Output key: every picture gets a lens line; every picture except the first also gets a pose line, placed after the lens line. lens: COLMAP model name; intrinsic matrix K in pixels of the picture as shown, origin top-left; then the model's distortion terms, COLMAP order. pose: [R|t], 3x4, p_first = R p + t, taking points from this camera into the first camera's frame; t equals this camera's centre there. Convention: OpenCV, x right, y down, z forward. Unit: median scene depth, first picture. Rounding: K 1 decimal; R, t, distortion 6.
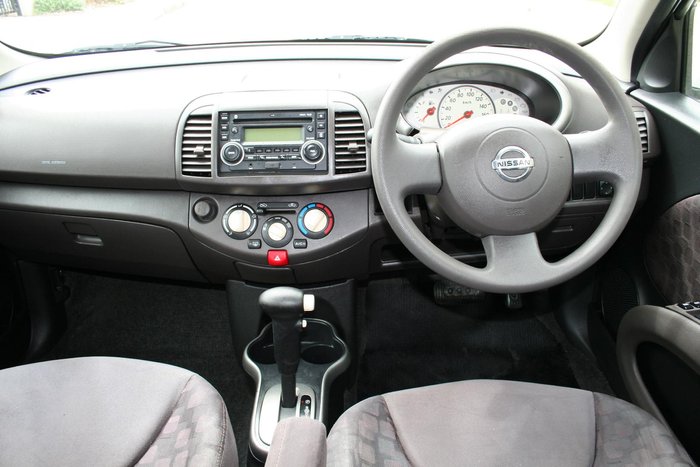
lens RADIAL K [[497.0, 0, 350.0], [0, 497.0, 233.5], [0, 0, 1]] dist [-0.043183, -0.000553]
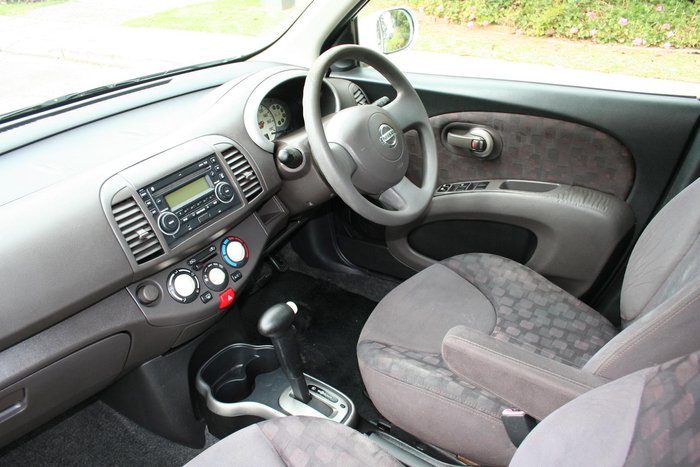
lens RADIAL K [[582.7, 0, 354.3], [0, 582.7, 231.5], [0, 0, 1]] dist [-0.154273, 0.120413]
pose [[0.525135, -0.410985, 0.745201, -0.900984], [0.397692, 0.892675, 0.212068, -0.241722], [-0.752379, 0.184996, 0.632221, -0.005070]]
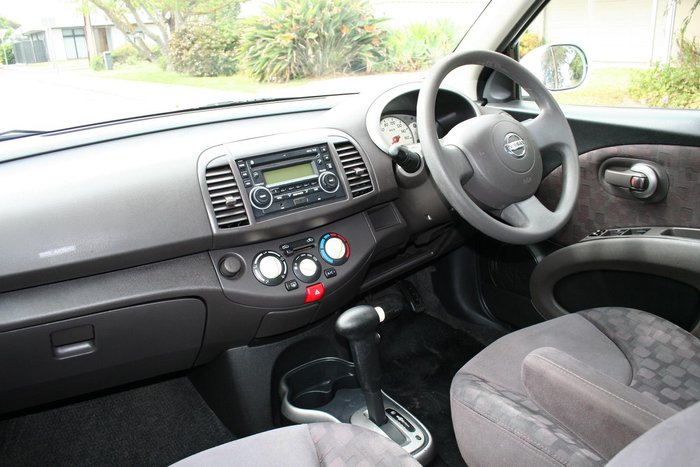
lens RADIAL K [[582.7, 0, 354.3], [0, 582.7, 231.5], [0, 0, 1]] dist [-0.154273, 0.120413]
pose [[0.799610, -0.217474, 0.559758, -0.743696], [0.297016, 0.953350, -0.053894, 0.018964], [-0.521925, 0.209352, 0.826902, -0.034175]]
